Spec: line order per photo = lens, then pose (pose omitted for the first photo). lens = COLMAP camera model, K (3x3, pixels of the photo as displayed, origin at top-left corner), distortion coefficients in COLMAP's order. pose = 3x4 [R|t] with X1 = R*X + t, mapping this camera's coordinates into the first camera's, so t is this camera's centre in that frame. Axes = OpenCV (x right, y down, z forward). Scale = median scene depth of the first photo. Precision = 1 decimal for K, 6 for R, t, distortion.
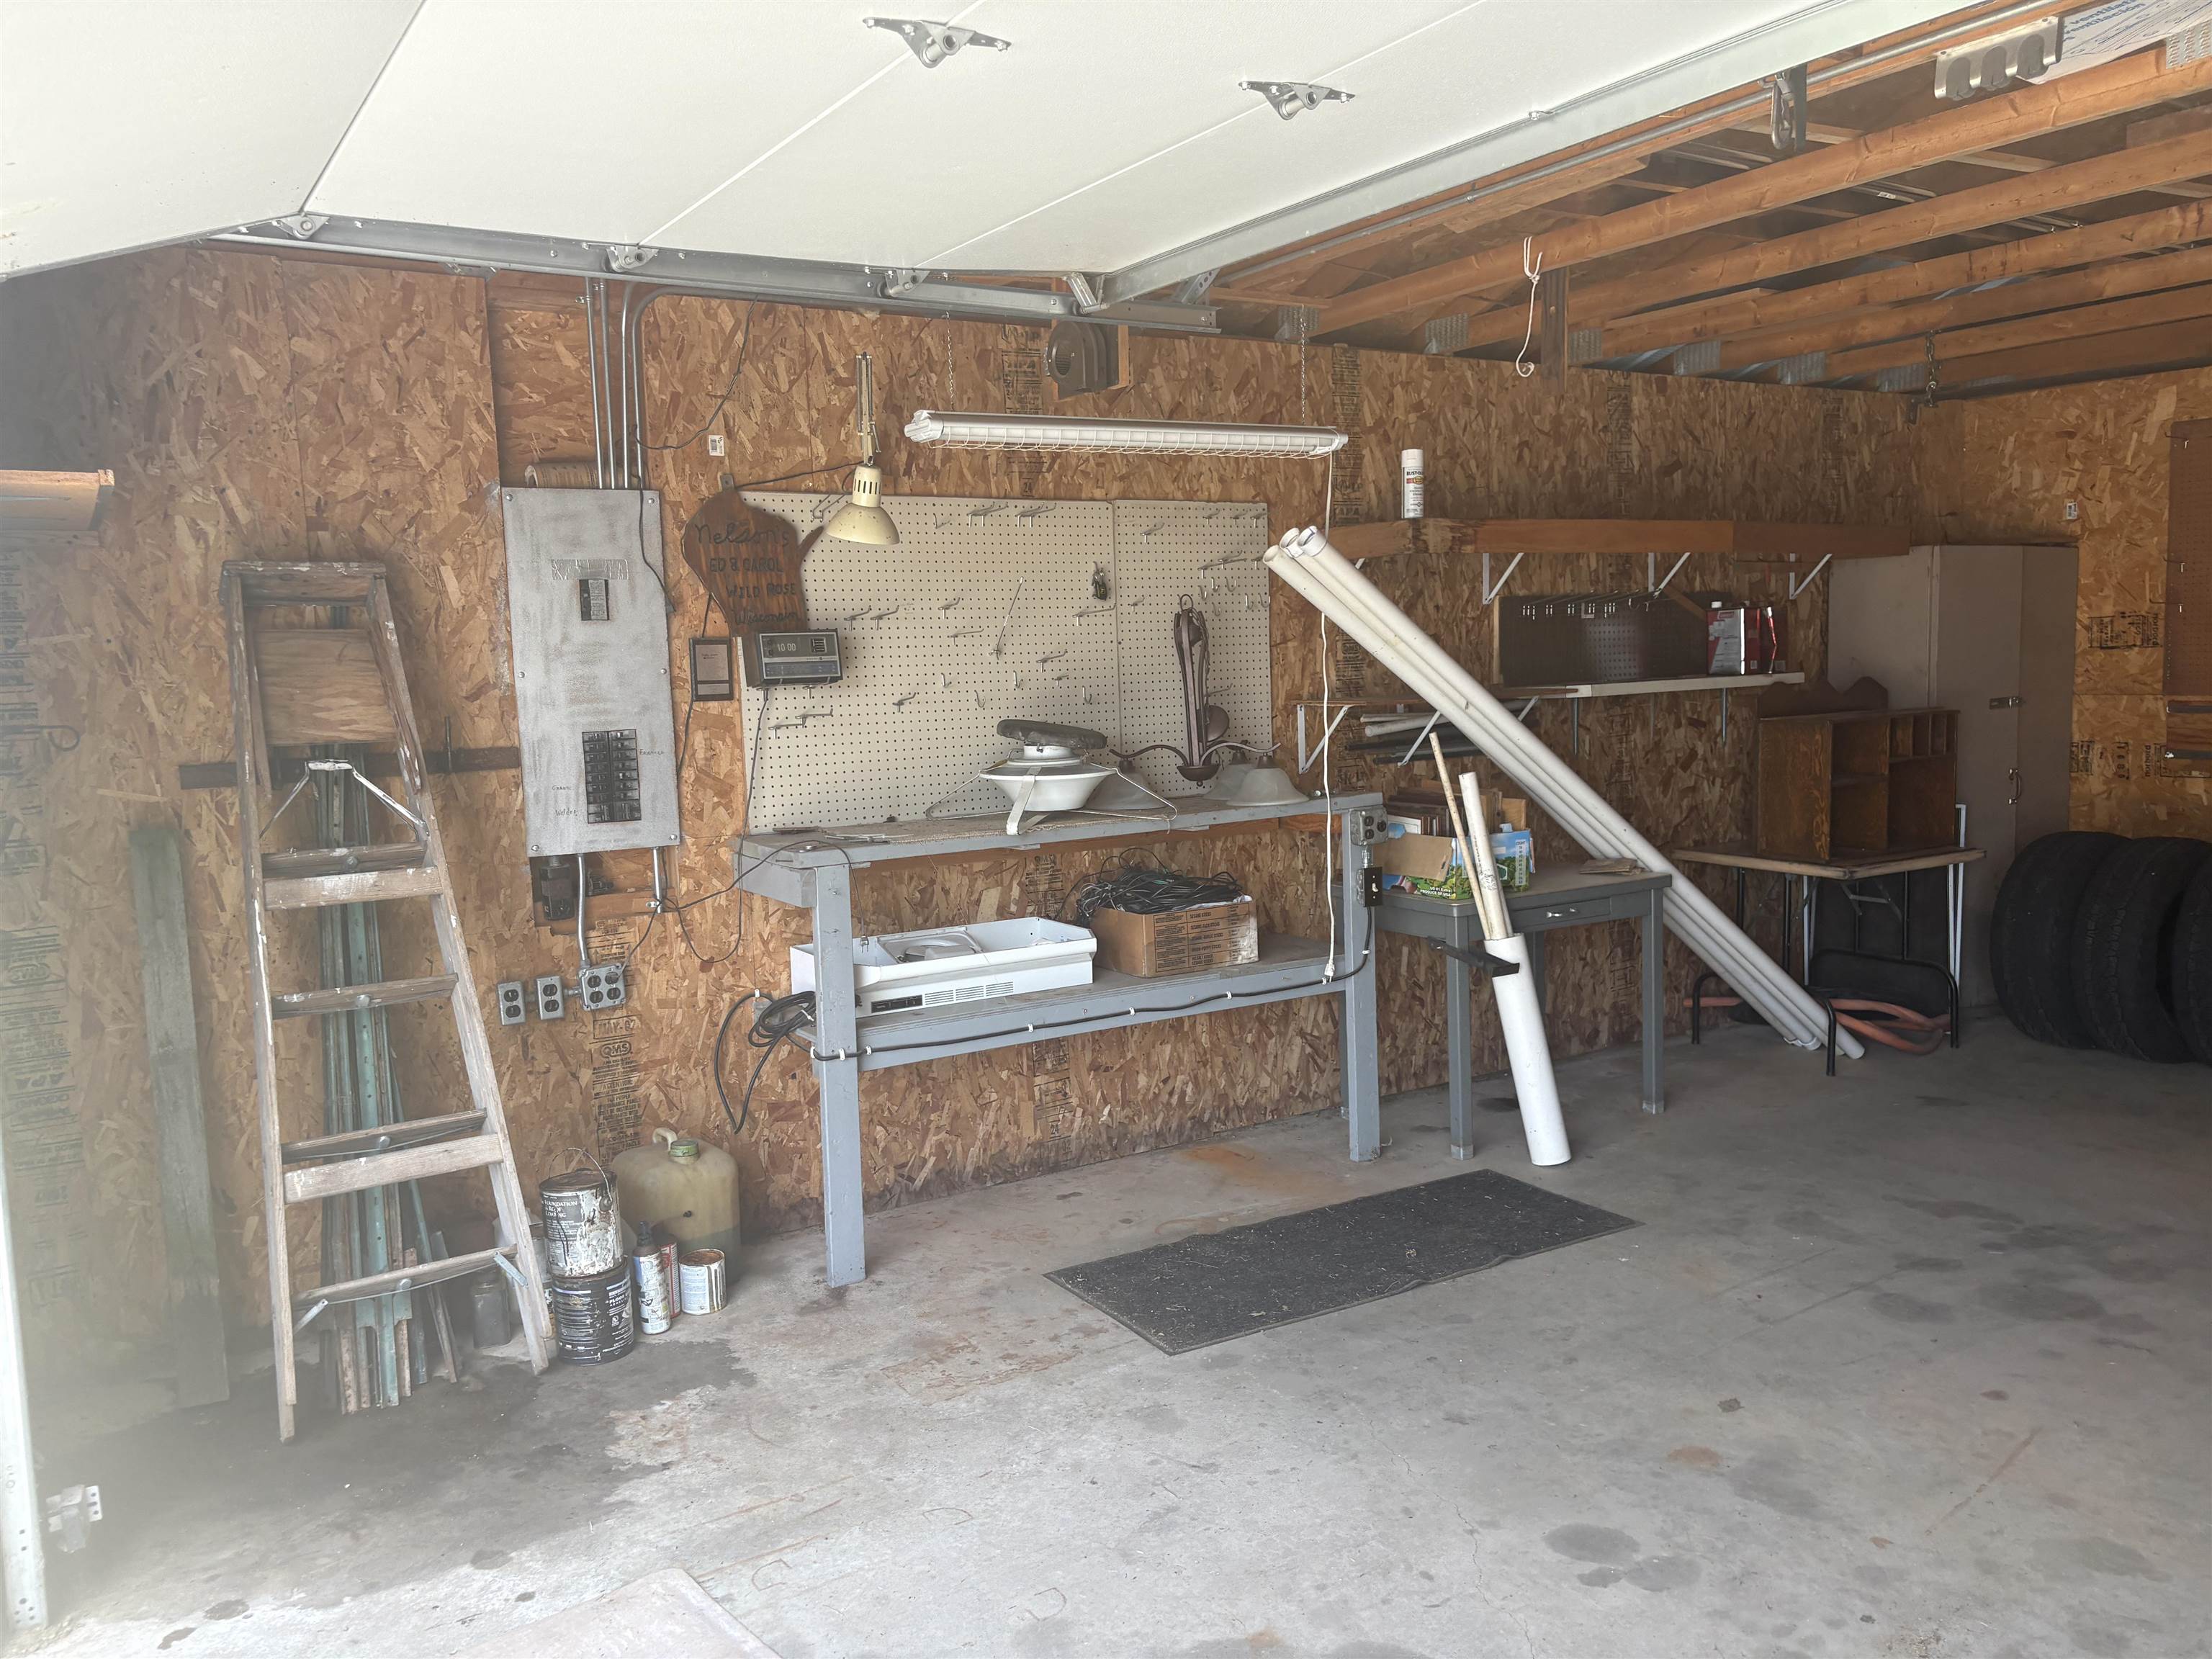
lens RADIAL K [[1718.0, 0, 1096.6], [0, 1718.0, 859.0], [0, 0, 1]] dist [0.077598, -0.087614]
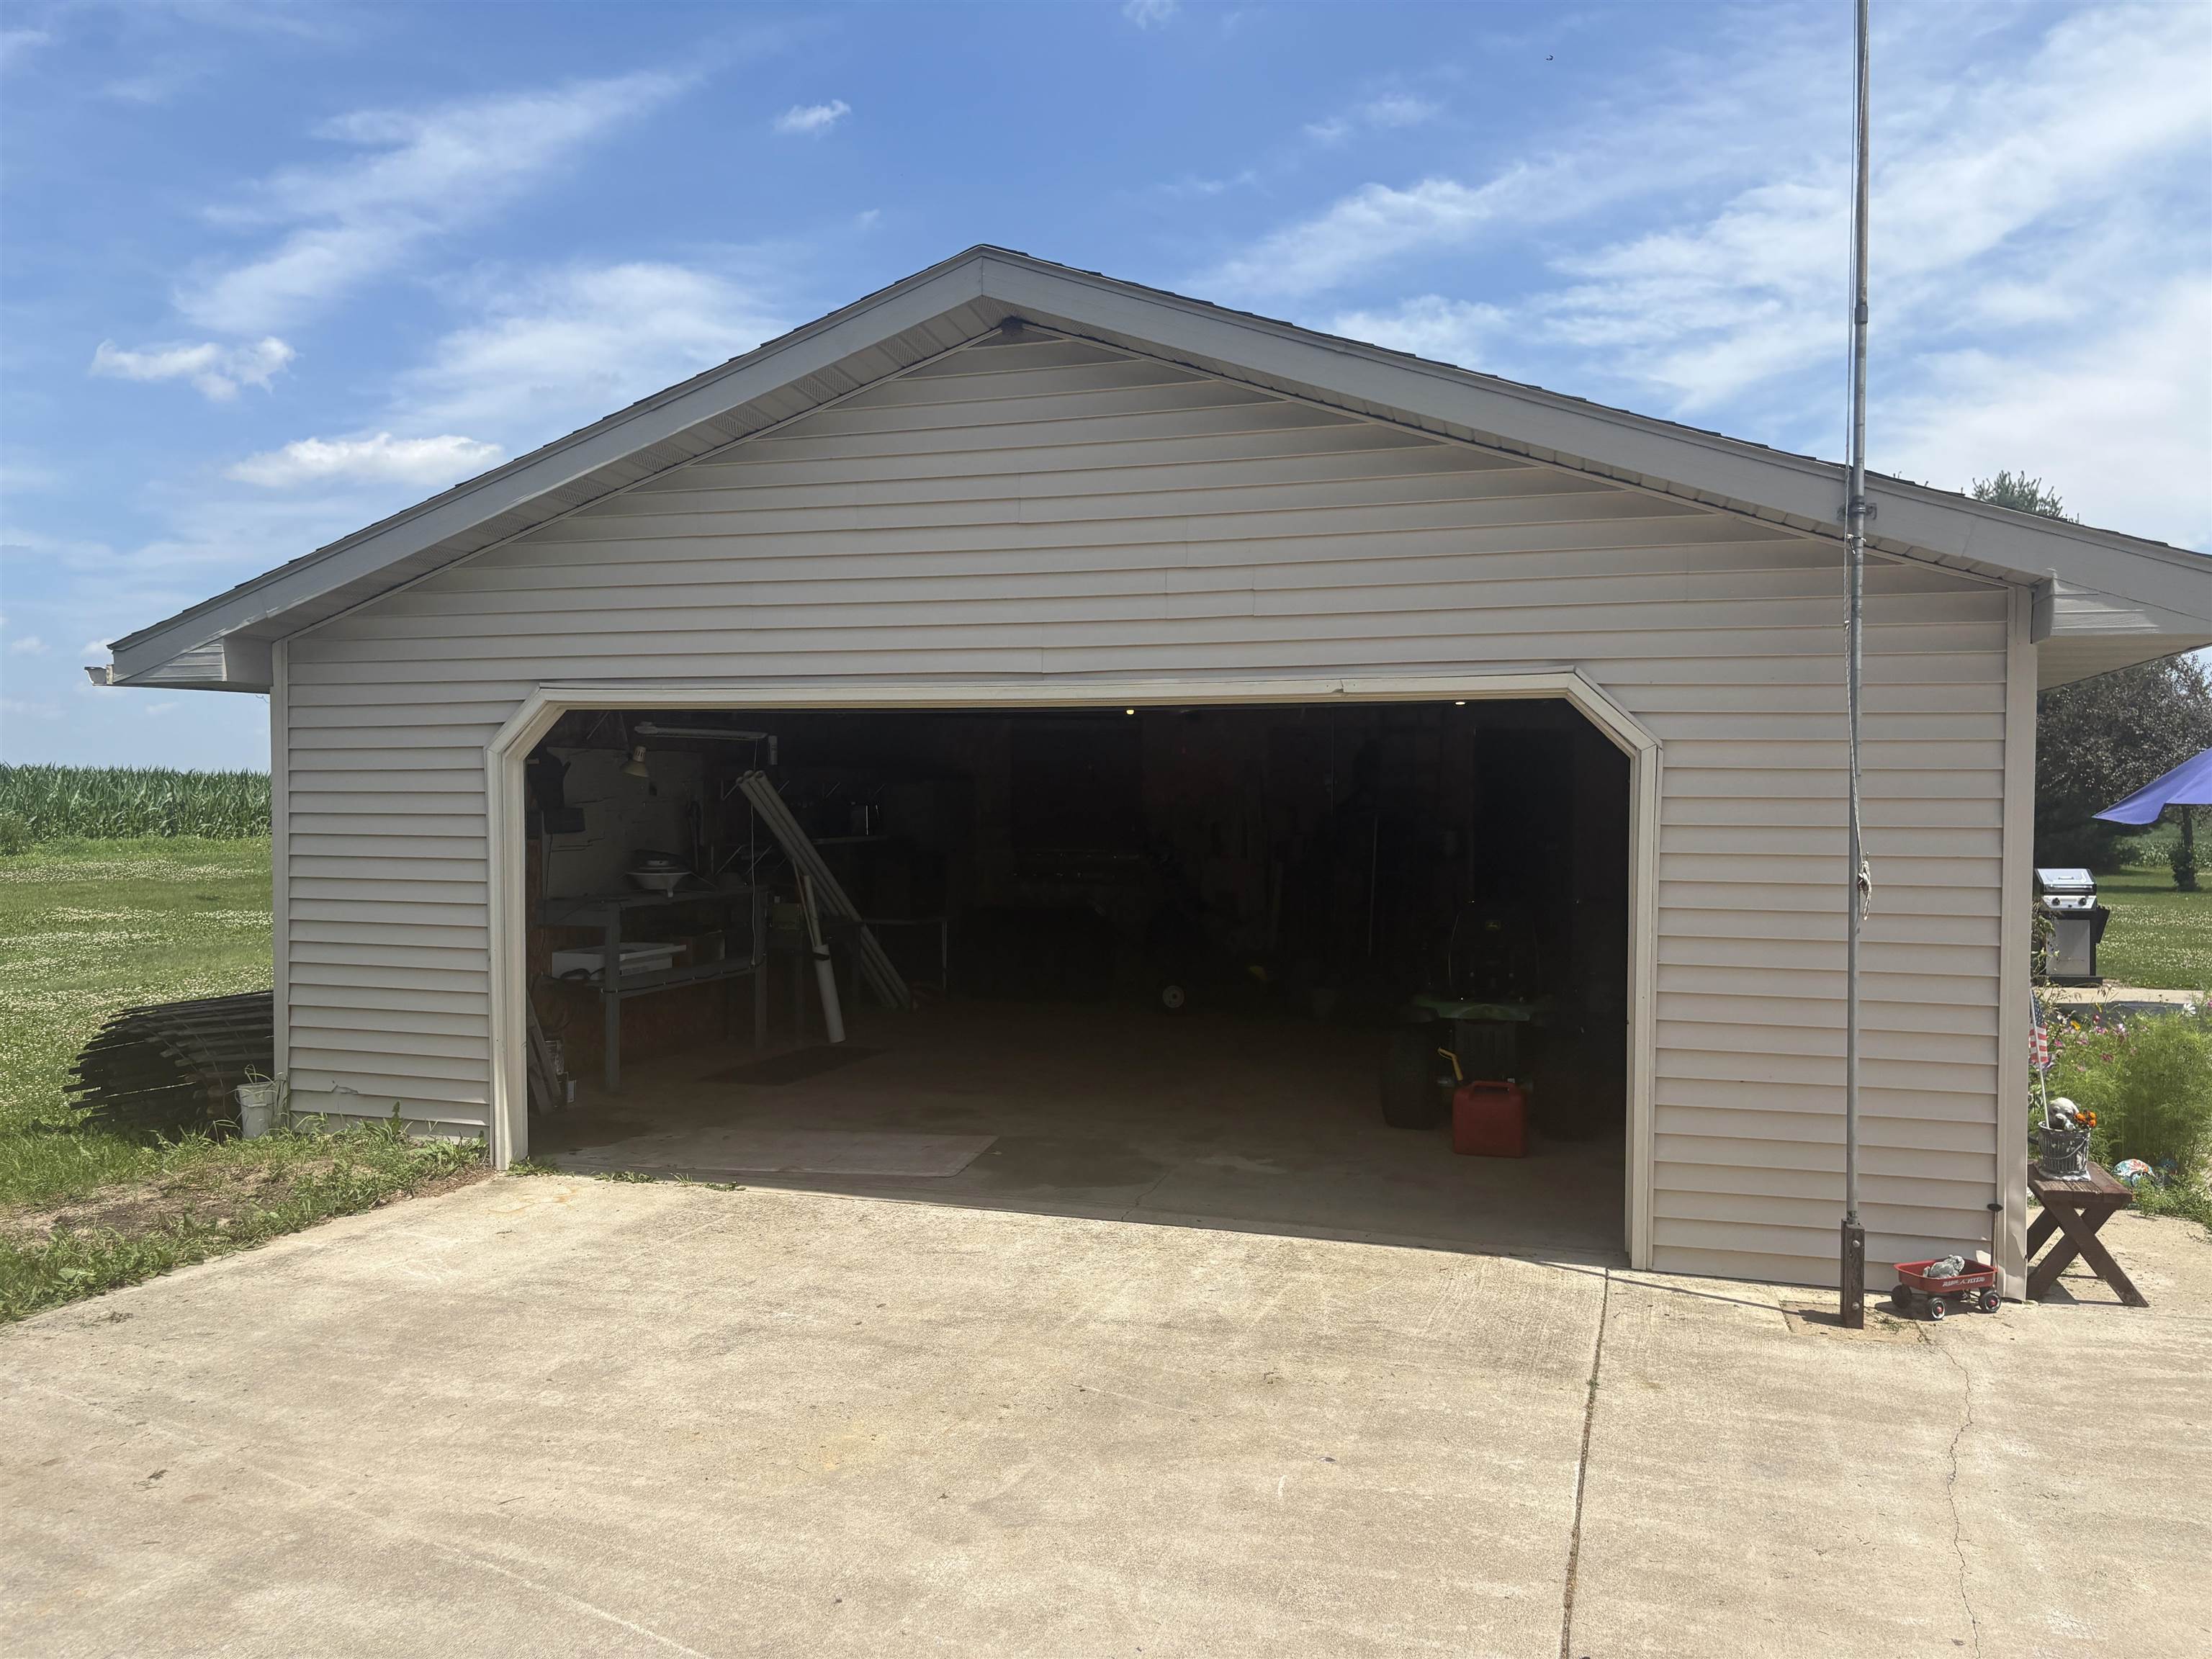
lens RADIAL K [[1718.0, 0, 1096.6], [0, 1718.0, 859.0], [0, 0, 1]] dist [0.077598, -0.087614]
pose [[0.762511, 0.009830, 0.646901, -0.993571], [0.049200, 0.996108, -0.073130, 0.118120], [-0.645102, 0.087590, 0.759060, -1.028417]]
